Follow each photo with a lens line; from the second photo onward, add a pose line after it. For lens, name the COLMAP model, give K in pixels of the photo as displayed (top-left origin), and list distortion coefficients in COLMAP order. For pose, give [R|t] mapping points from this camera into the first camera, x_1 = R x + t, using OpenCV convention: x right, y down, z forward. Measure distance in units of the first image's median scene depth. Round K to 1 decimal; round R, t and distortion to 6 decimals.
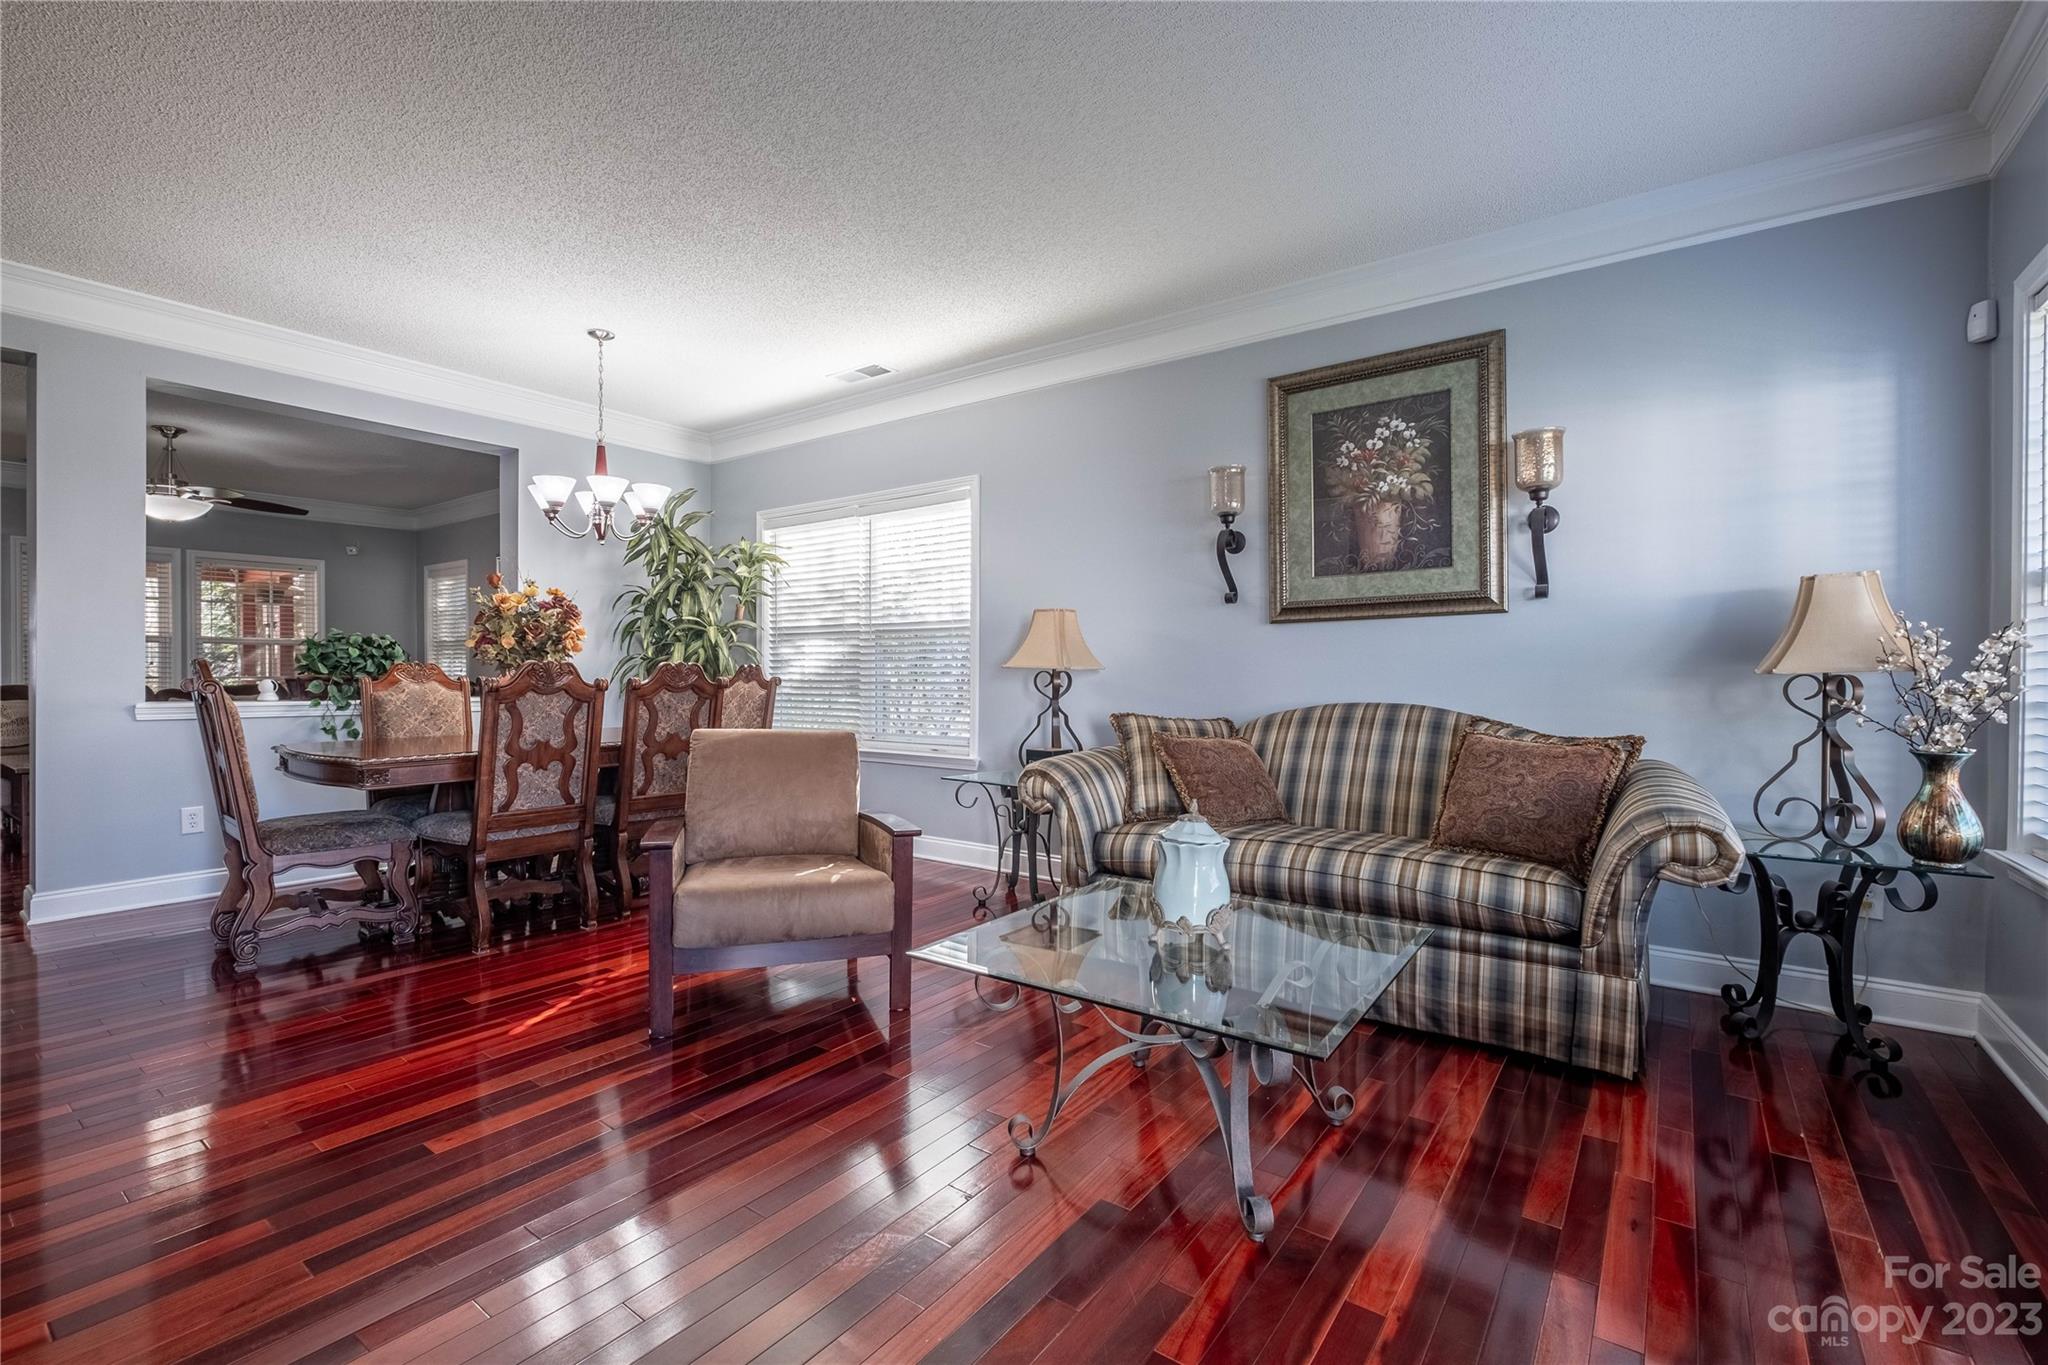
lens RADIAL K [[898.0, 0, 1023.1], [0, 898.0, 677.7], [0, 0, 1]] dist [-0.000646, -0.000719]
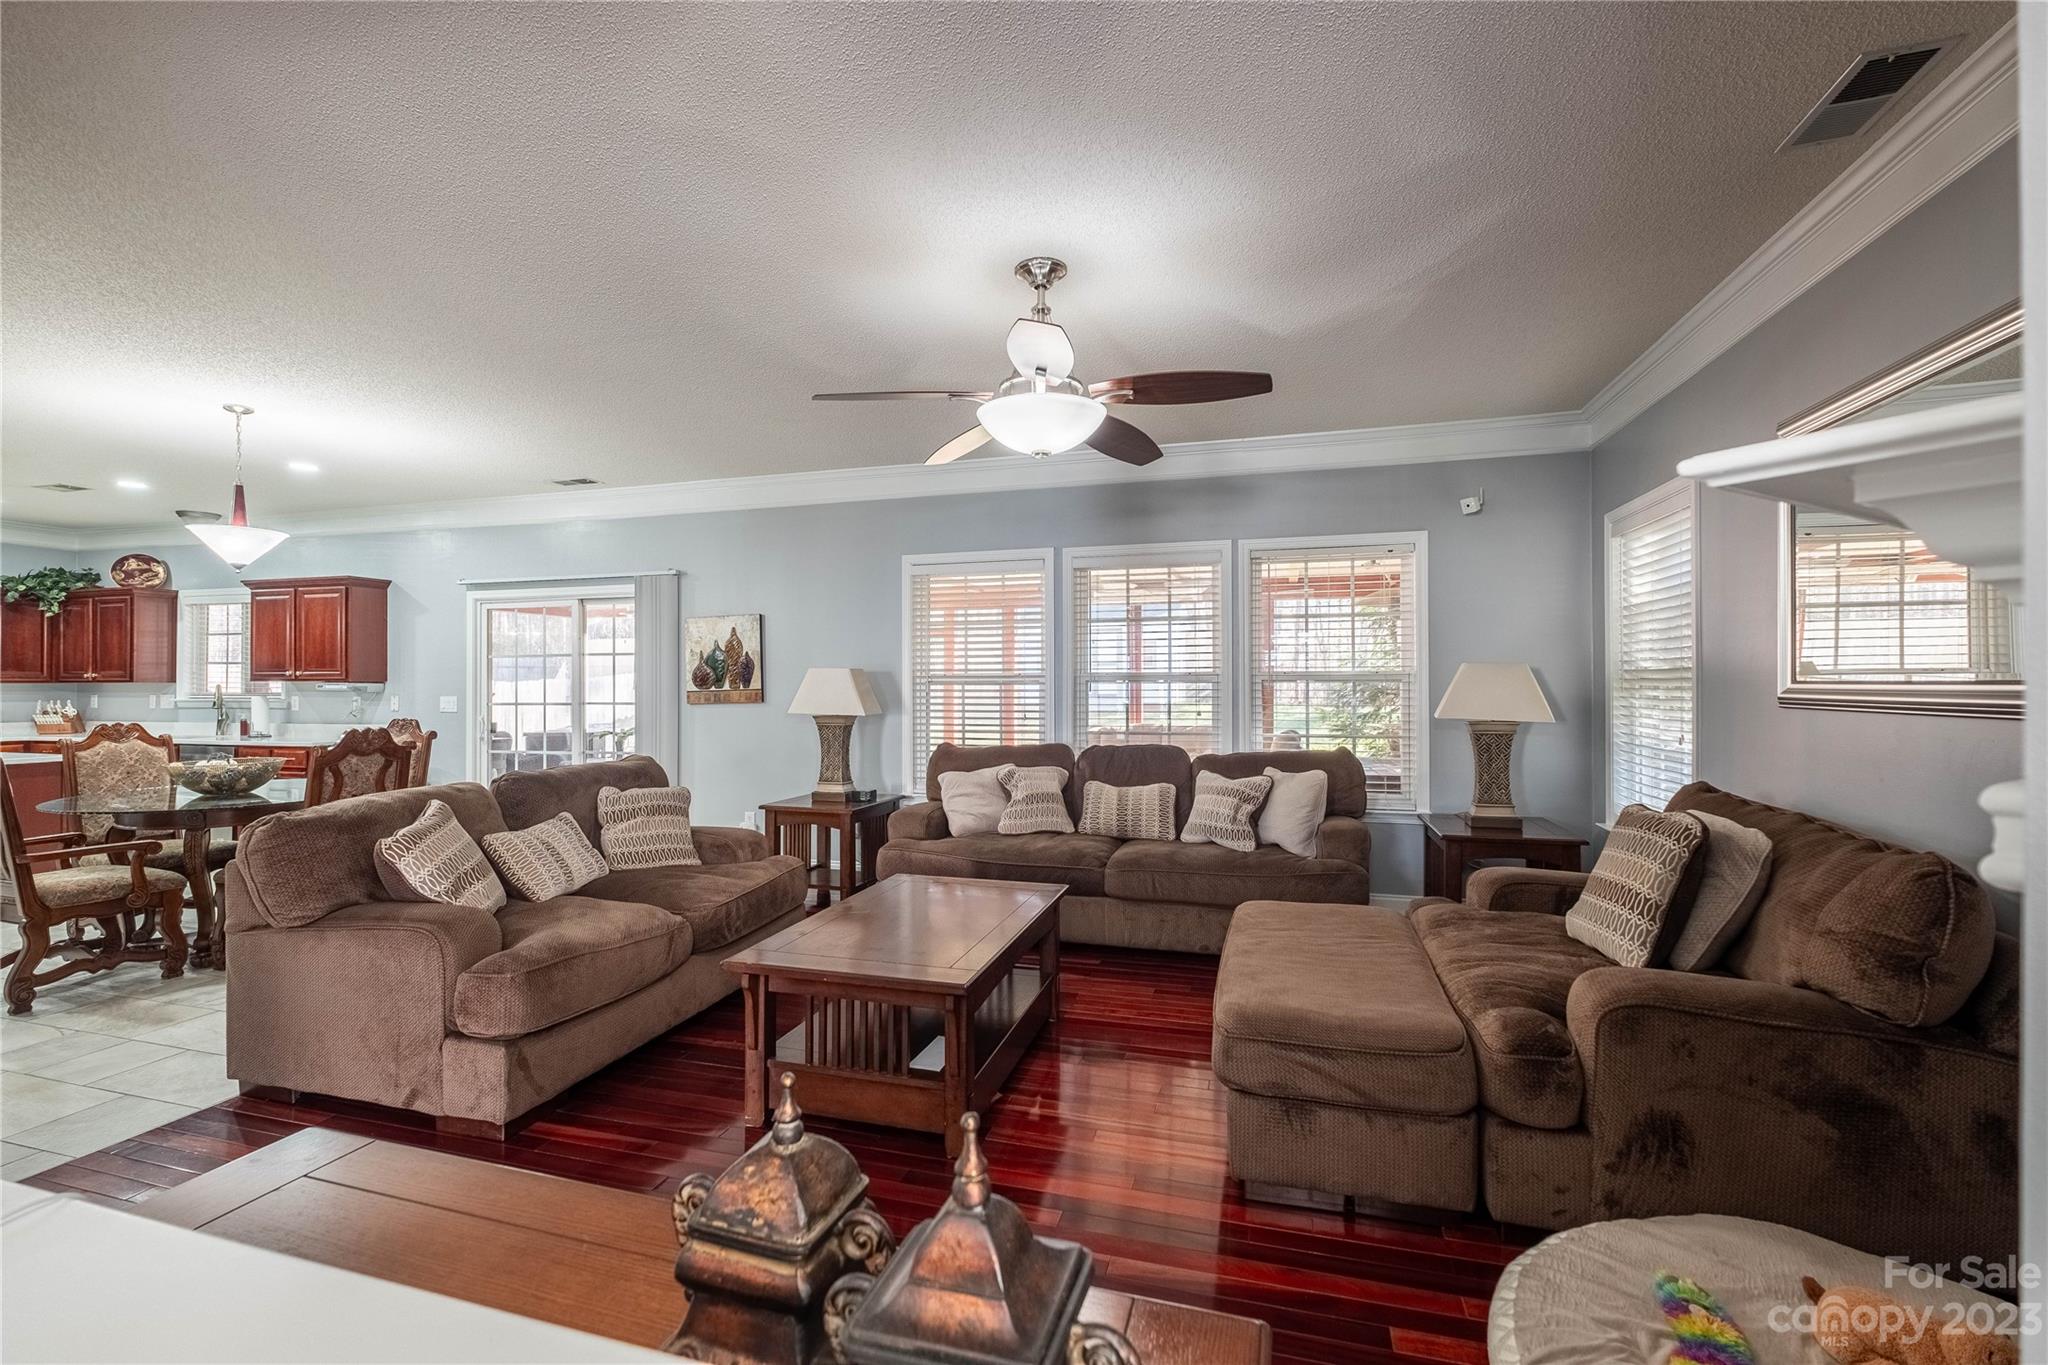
lens RADIAL K [[892.3, 0, 1016.5], [0, 892.3, 680.1], [0, 0, 1]] dist [-0.001635, -0.000418]
pose [[0.341523, -0.008443, -0.939836, -0.340888], [-0.002619, 0.999947, -0.009935, -0.031428], [0.939870, 0.005854, 0.341483, 0.566026]]
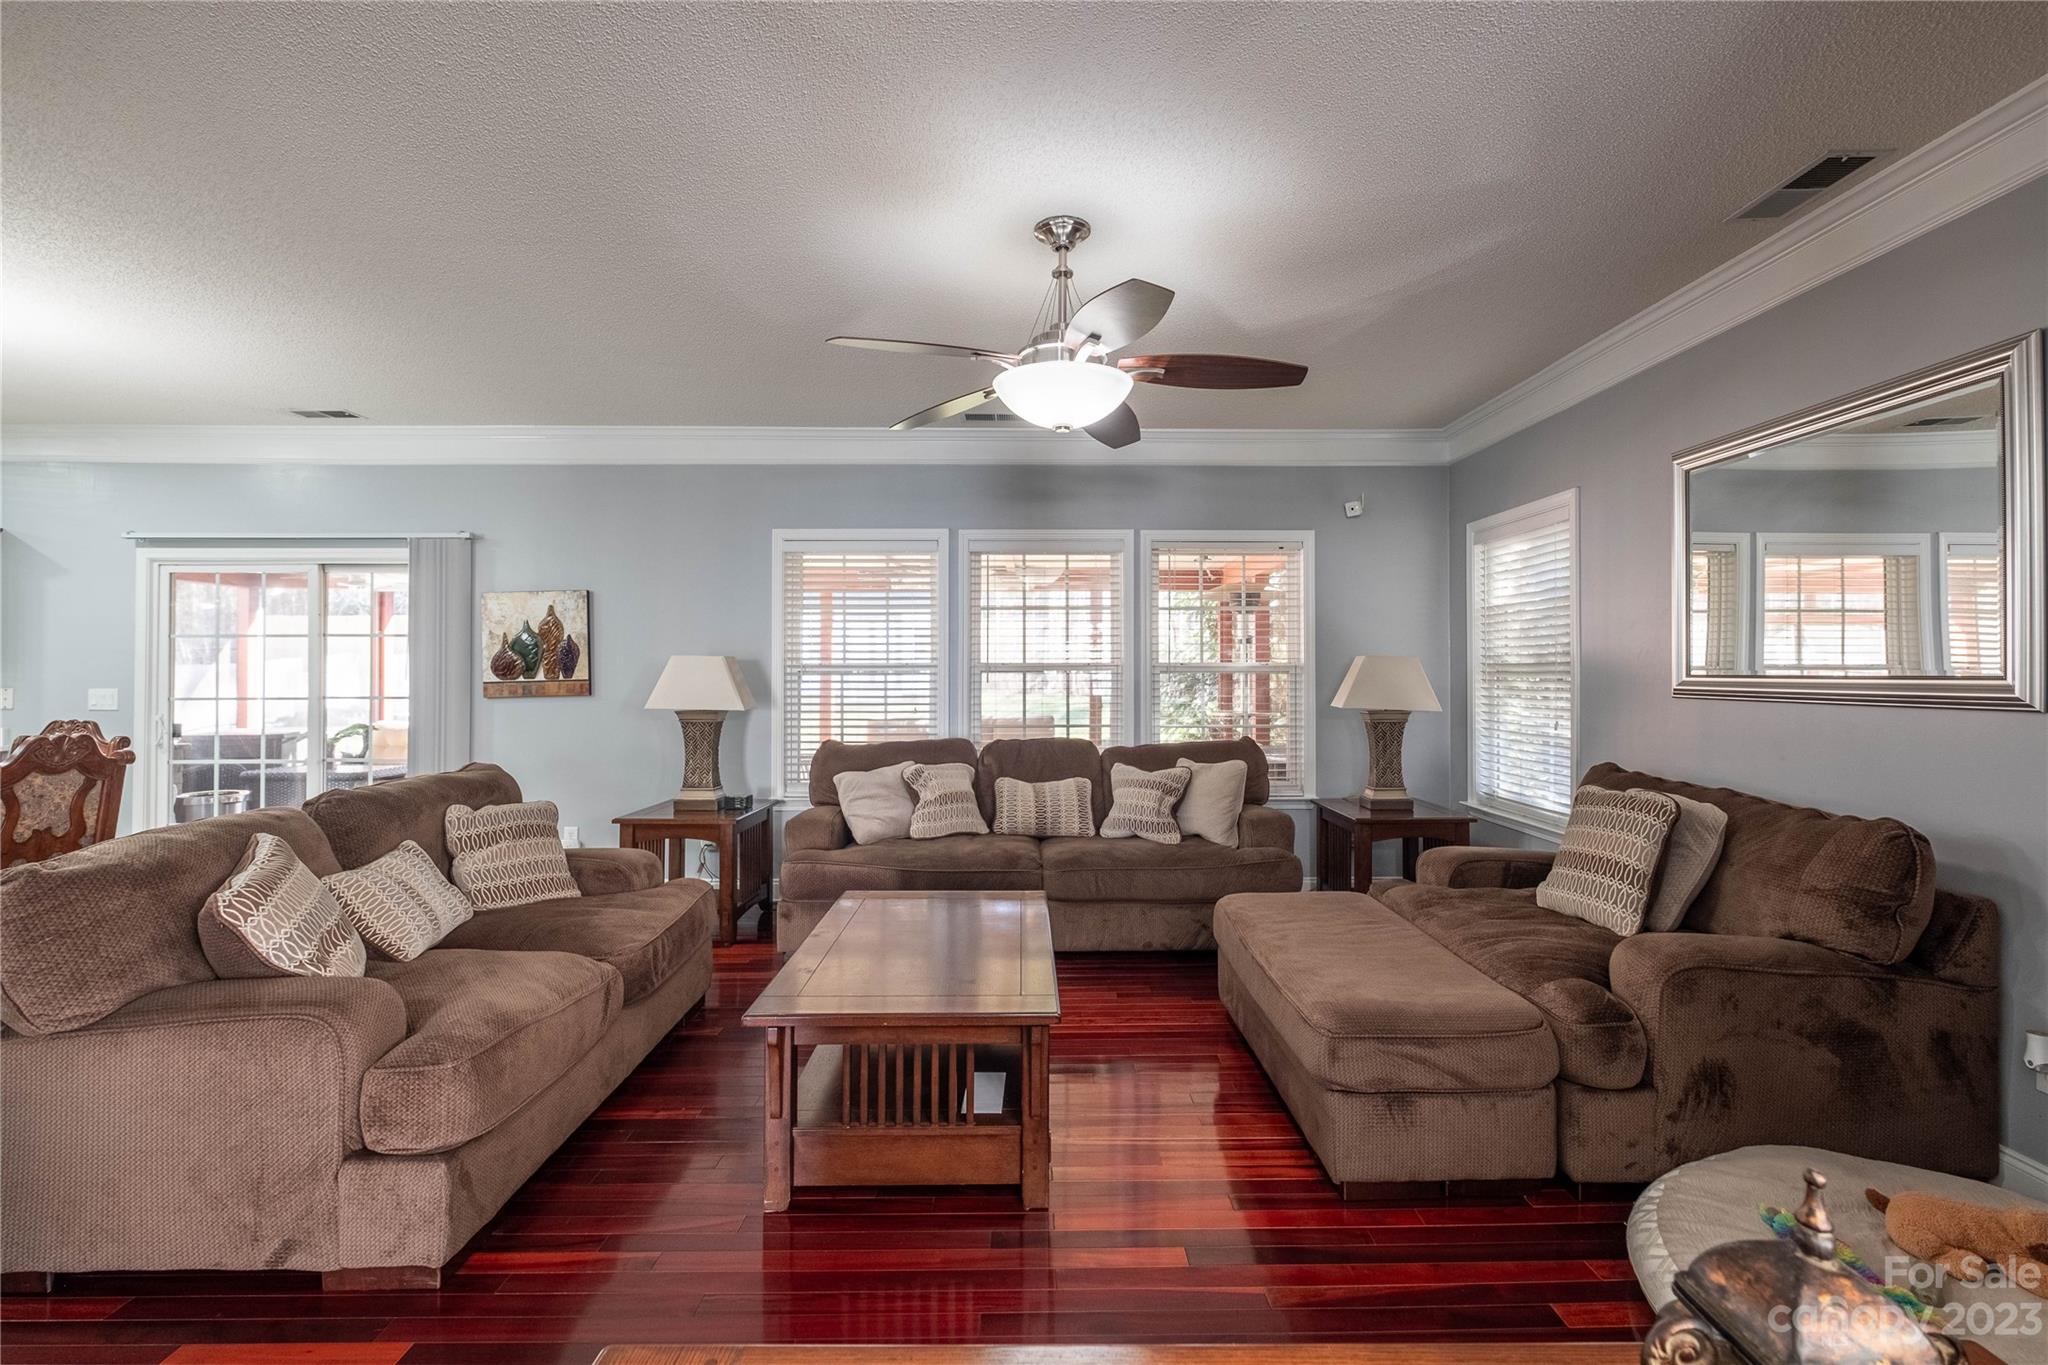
lens RADIAL K [[919.3, 0, 1044.6], [0, 919.3, 662.8], [0, 0, 1]] dist [-0.002019, -0.000701]
pose [[0.607287, -0.012039, -0.794391, -0.403607], [-0.003666, 0.999832, -0.017954, -0.032164], [0.794474, 0.013815, 0.607141, 0.489303]]
